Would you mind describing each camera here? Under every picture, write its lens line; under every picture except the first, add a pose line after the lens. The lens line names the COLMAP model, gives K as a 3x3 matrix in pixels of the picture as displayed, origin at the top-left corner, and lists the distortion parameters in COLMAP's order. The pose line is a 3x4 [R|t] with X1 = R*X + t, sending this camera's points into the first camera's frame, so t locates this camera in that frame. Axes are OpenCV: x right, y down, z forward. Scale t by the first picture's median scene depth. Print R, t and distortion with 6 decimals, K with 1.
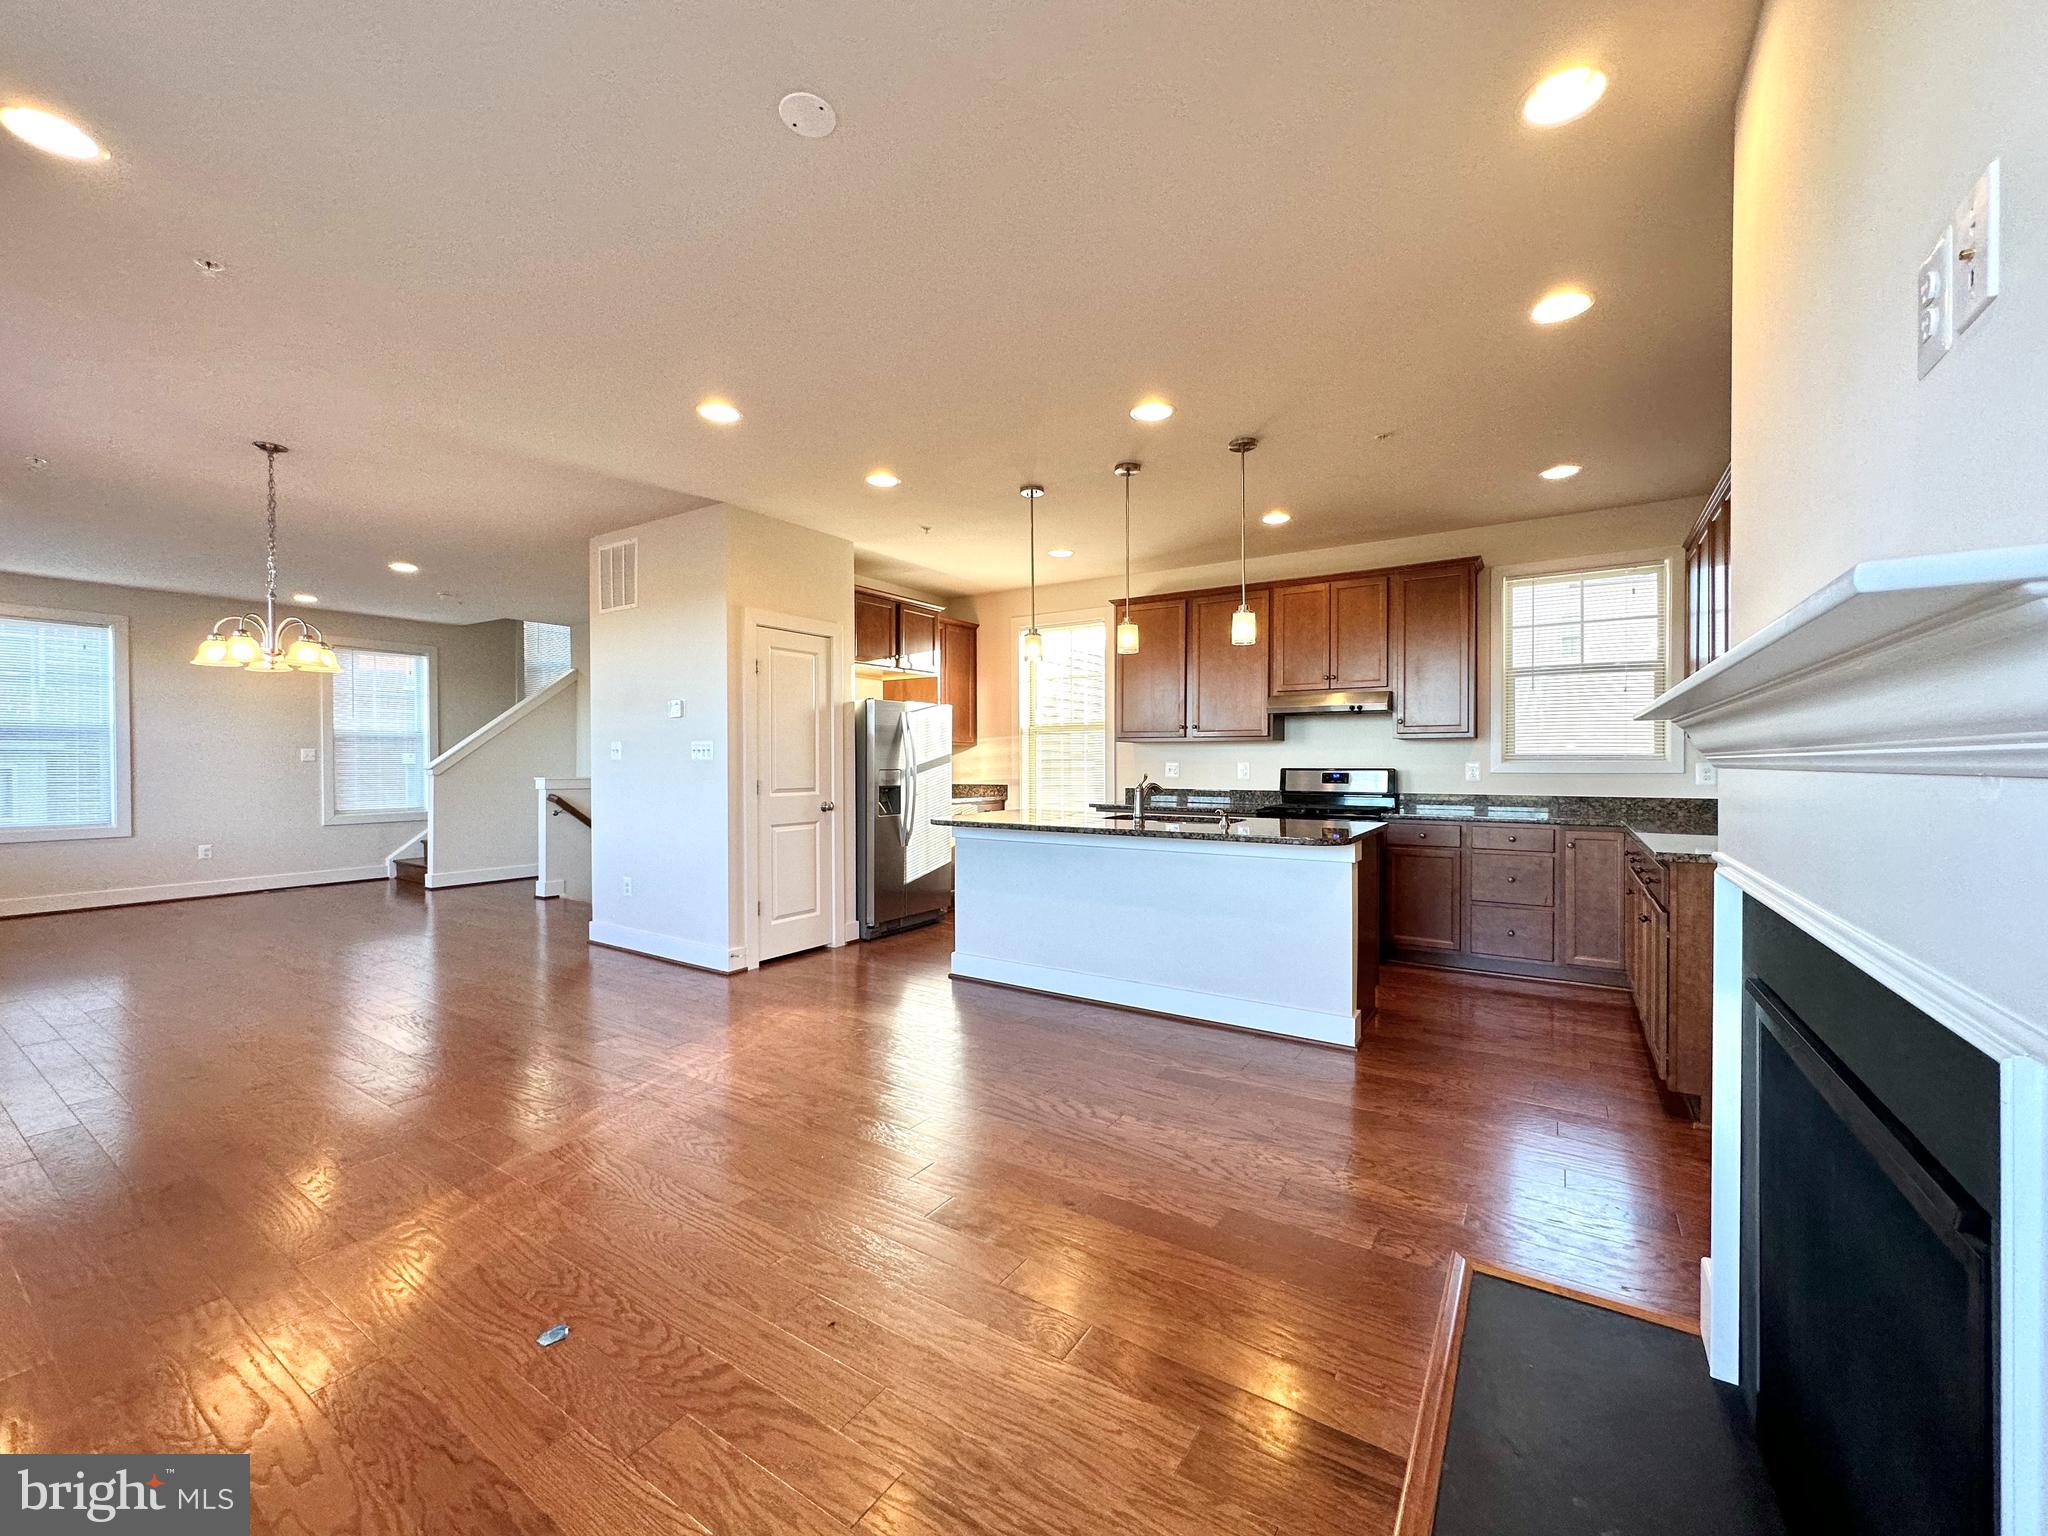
lens RADIAL K [[818.2, 0, 1022.9], [0, 818.2, 768.3], [0, 0, 1]] dist [-0.004173, 0.001739]
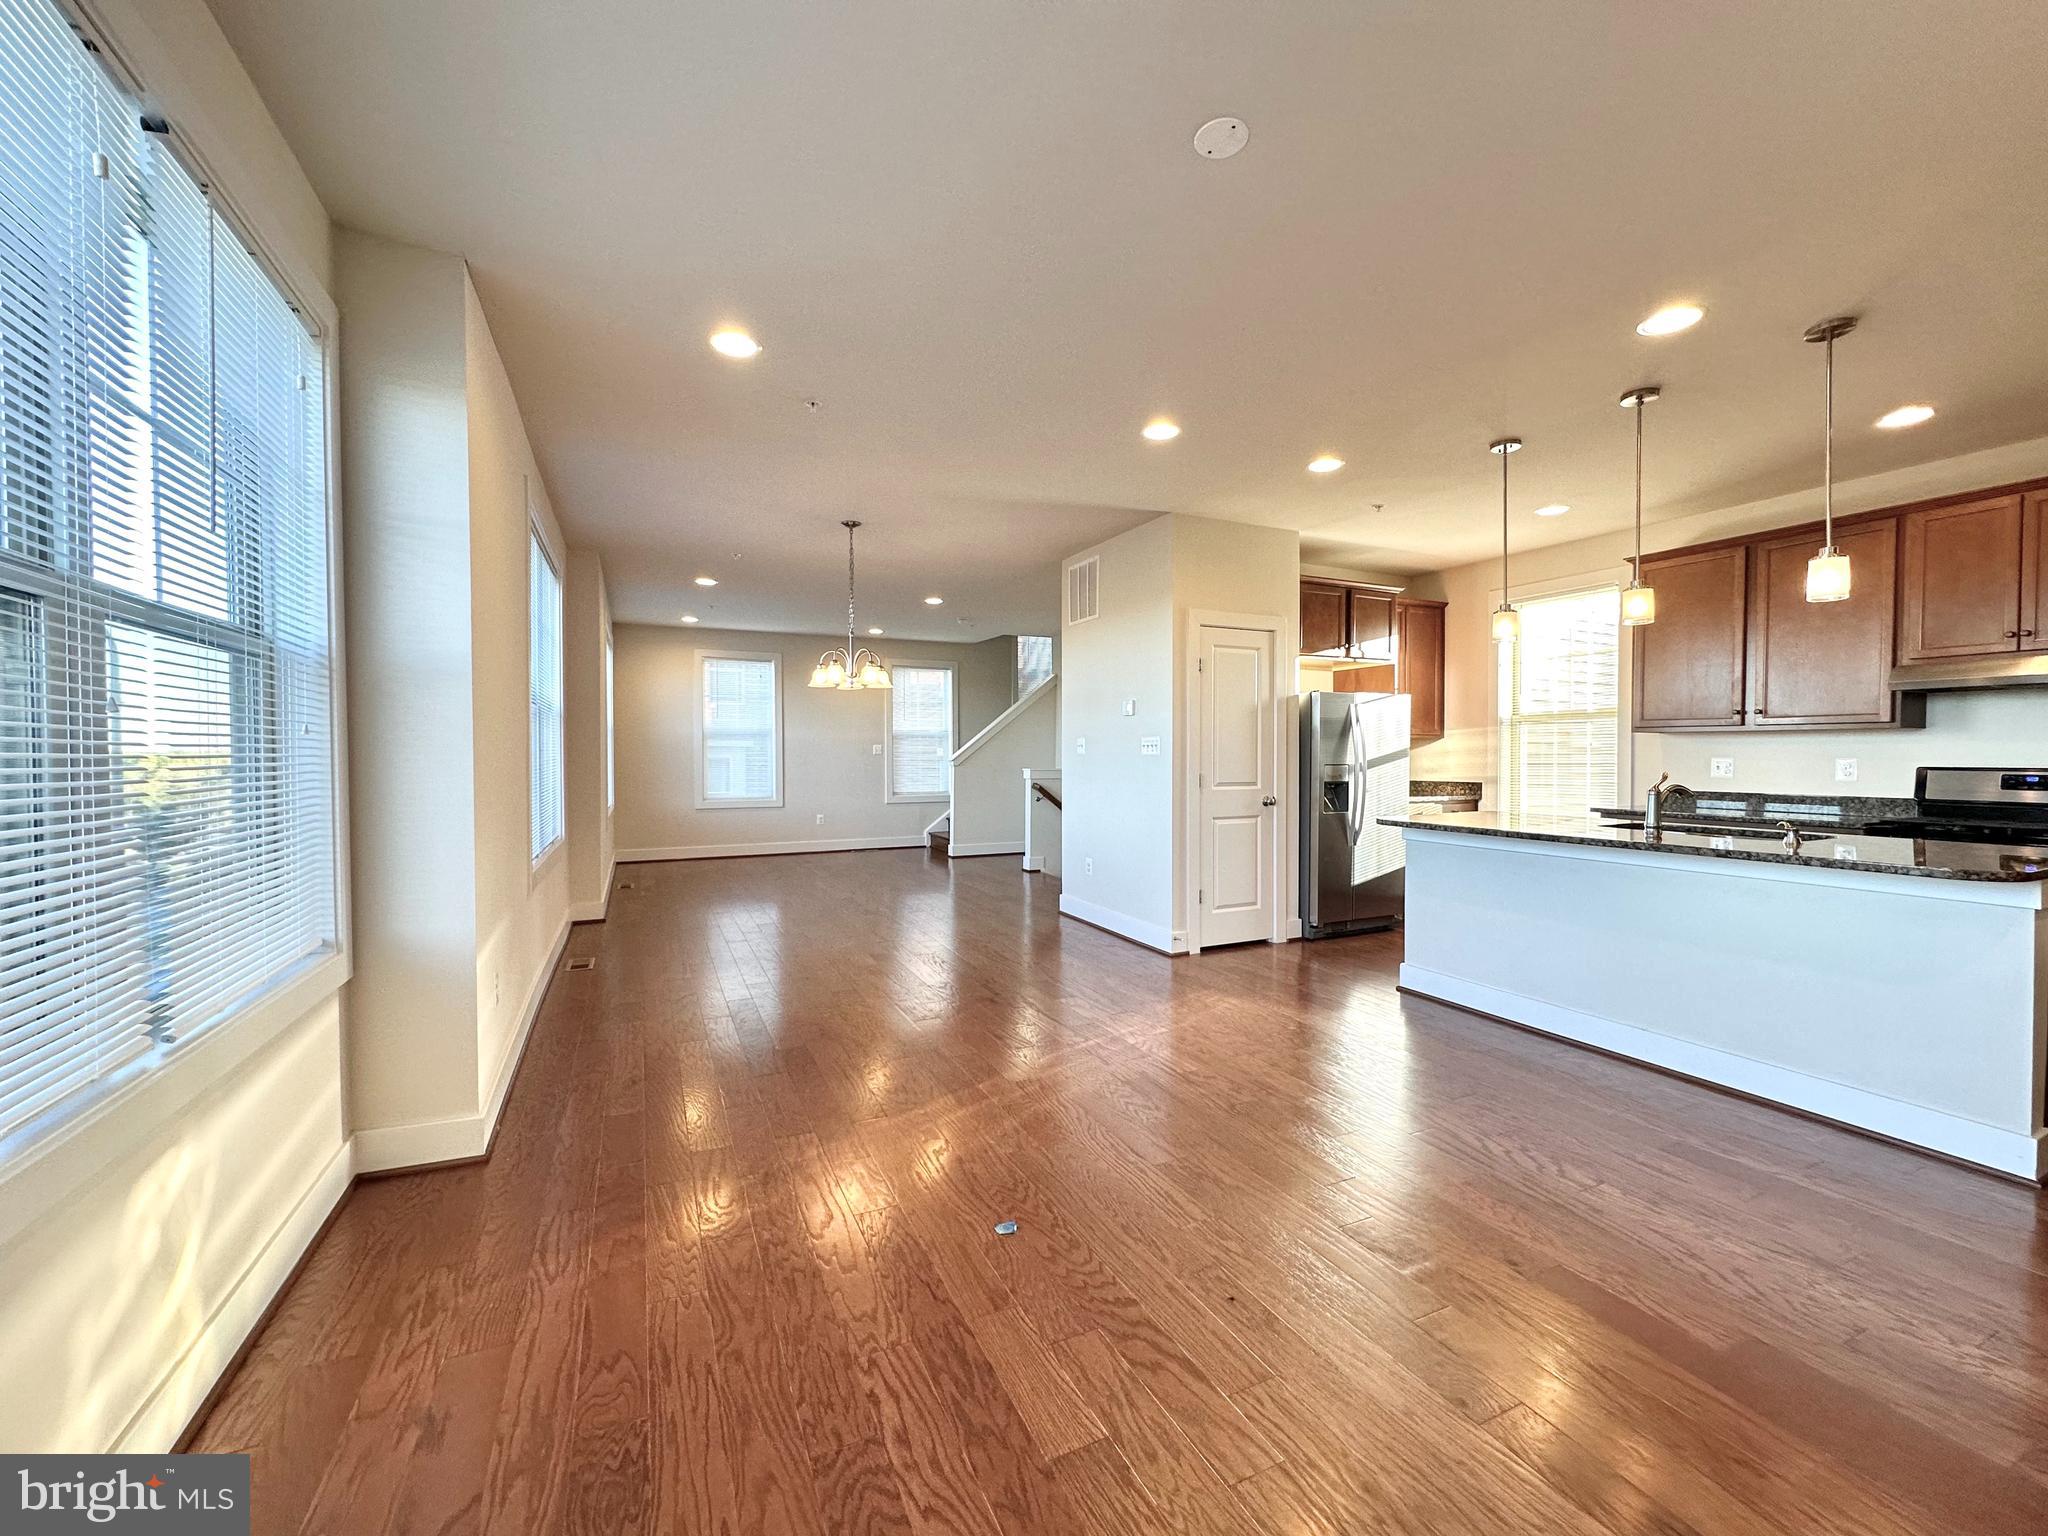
lens RADIAL K [[818.2, 0, 1021.7], [0, 818.2, 765.9], [0, 0, 1]] dist [-0.004173, 0.001739]
pose [[0.852393, 0.009310, -0.522819, 0.026615], [-0.006302, 0.999952, 0.007533, -0.001996], [0.522864, -0.003126, 0.852411, -0.009381]]
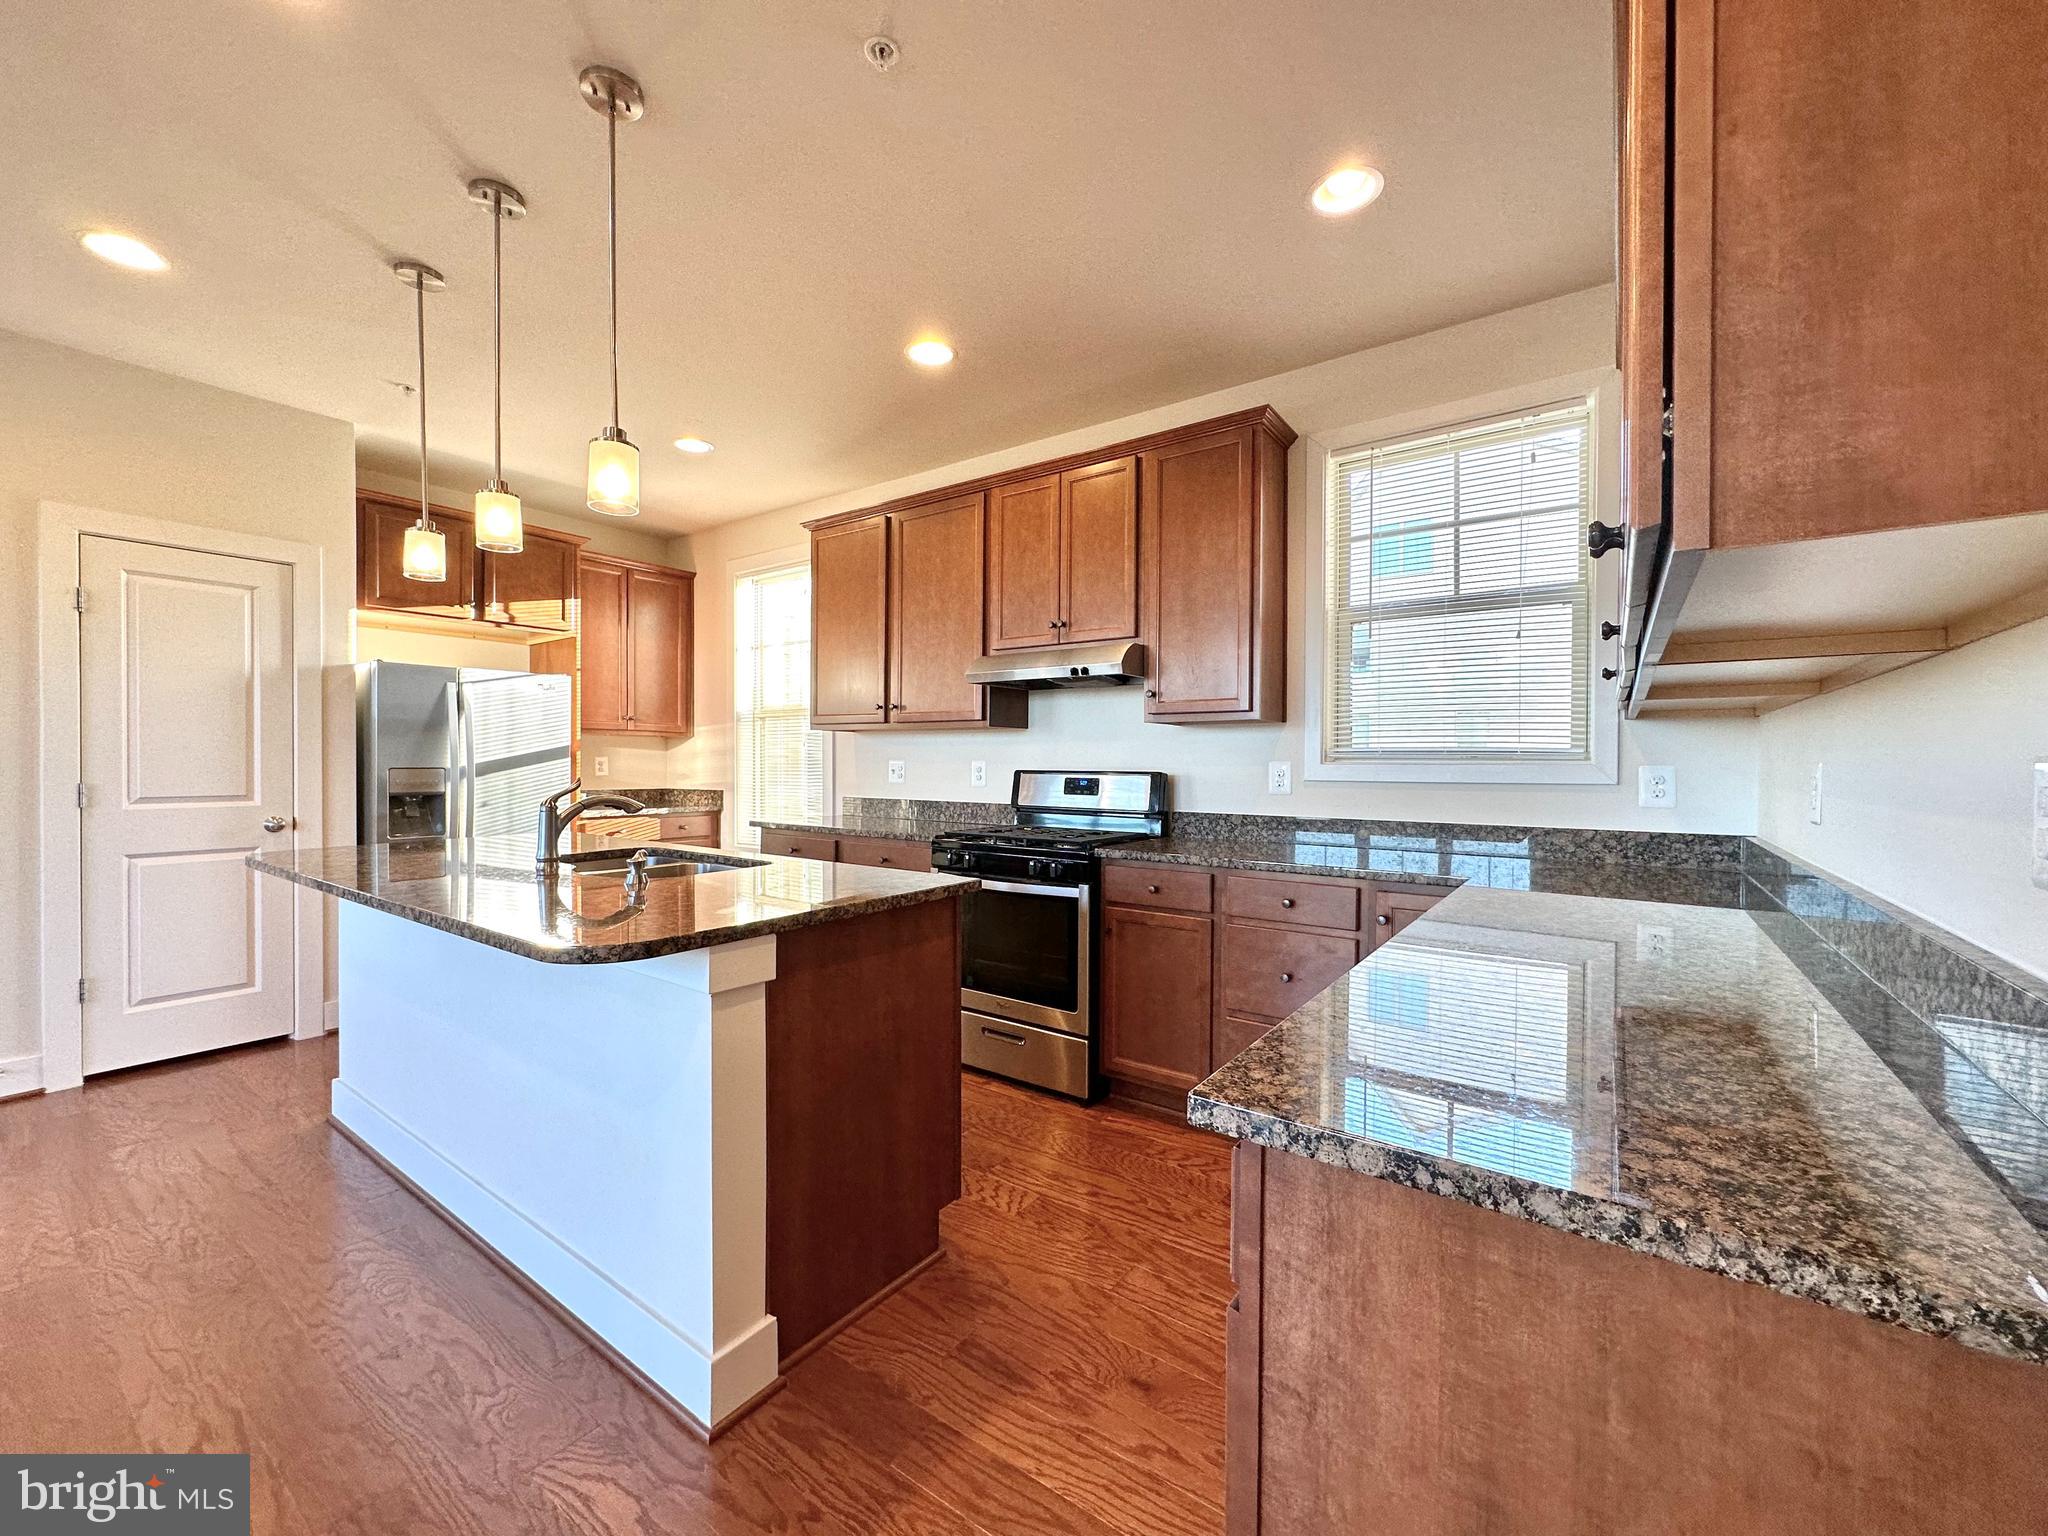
lens RADIAL K [[818.2, 0, 1020.7], [0, 818.2, 773.0], [0, 0, 1]] dist [-0.004173, 0.001739]
pose [[0.998900, 0.006856, -0.046384, 0.405100], [-0.006559, 0.999957, 0.006532, -0.002426], [0.046427, -0.006221, 0.998902, 0.404726]]
